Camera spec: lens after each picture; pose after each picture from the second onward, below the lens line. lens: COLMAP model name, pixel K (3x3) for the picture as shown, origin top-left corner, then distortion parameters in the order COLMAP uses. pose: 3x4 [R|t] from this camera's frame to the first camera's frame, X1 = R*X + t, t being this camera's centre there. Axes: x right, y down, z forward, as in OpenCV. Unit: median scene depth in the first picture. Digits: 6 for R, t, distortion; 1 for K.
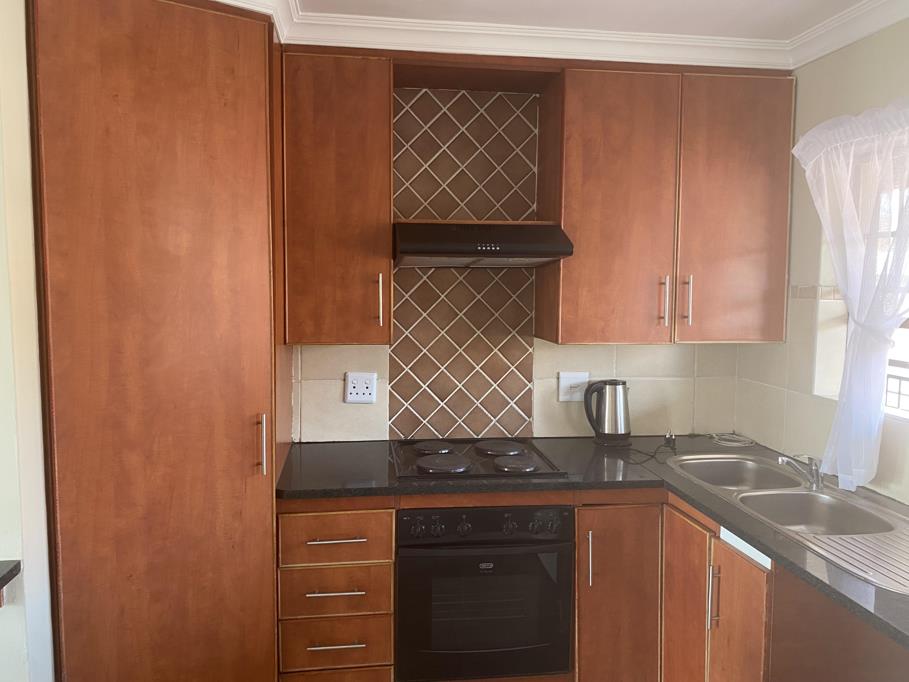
lens RADIAL K [[685.5, 0, 450.2], [0, 685.5, 332.1], [0, 0, 1]] dist [0.042287, -0.054641]
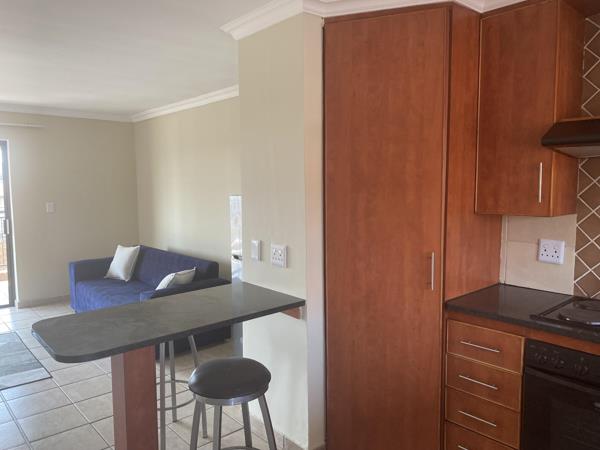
lens RADIAL K [[452.4, 0, 303.9], [0, 452.4, 221.8], [0, 0, 1]] dist [0.042287, -0.054641]
pose [[0.563310, 0.060151, -0.824053, 0.373505], [-0.055601, 0.997845, 0.034829, 0.023276], [0.824373, 0.026198, 0.565440, 0.124312]]
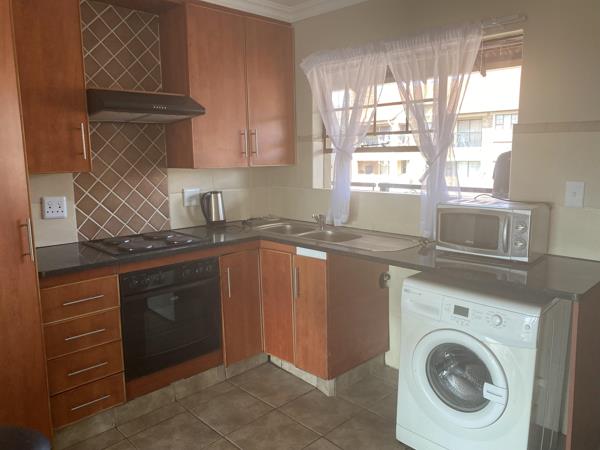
lens RADIAL K [[452.4, 0, 296.8], [0, 452.4, 218.5], [0, 0, 1]] dist [0.042287, -0.054641]
pose [[0.809563, -0.103650, 0.577810, -0.315023], [0.067343, 0.994189, 0.083989, 0.067076], [-0.583158, -0.029082, 0.811838, -0.072984]]
